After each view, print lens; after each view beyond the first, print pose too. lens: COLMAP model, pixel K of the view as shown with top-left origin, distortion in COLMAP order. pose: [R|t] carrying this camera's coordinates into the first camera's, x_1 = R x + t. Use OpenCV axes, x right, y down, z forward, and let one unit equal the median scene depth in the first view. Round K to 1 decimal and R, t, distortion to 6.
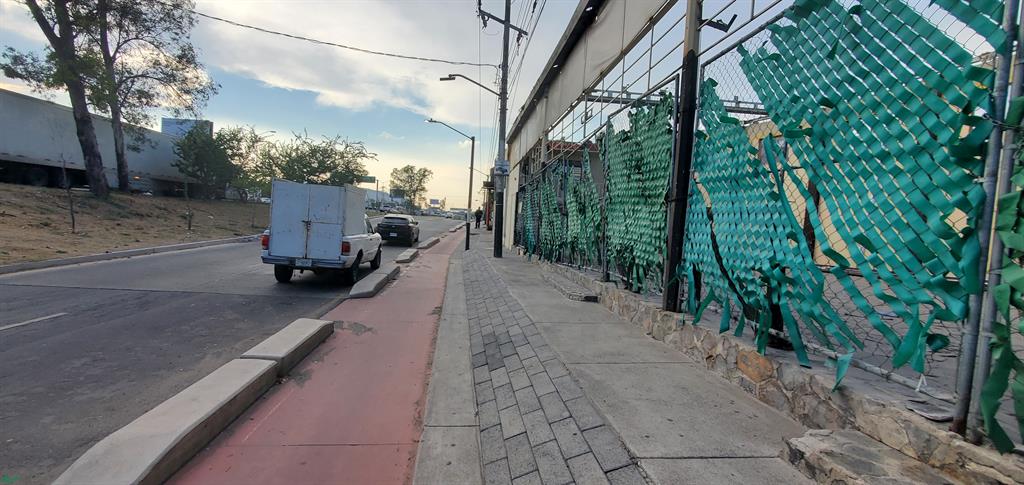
lens RADIAL K [[410.8, 0, 514.1], [0, 410.8, 247.5], [0, 0, 1]] dist [0.001166, -0.003146]
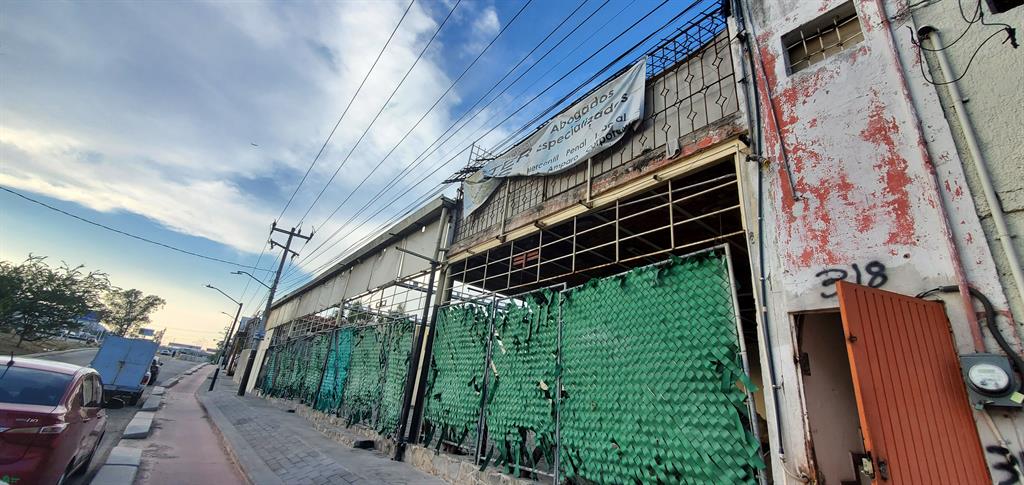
lens RADIAL K [[410.8, 0, 514.1], [0, 410.8, 247.5], [0, 0, 1]] dist [0.001166, -0.003146]
pose [[0.851323, 0.228139, 0.472442, -0.018585], [-0.041847, 0.927163, -0.372314, 0.033673], [-0.522970, 0.297189, 0.798862, -0.737602]]
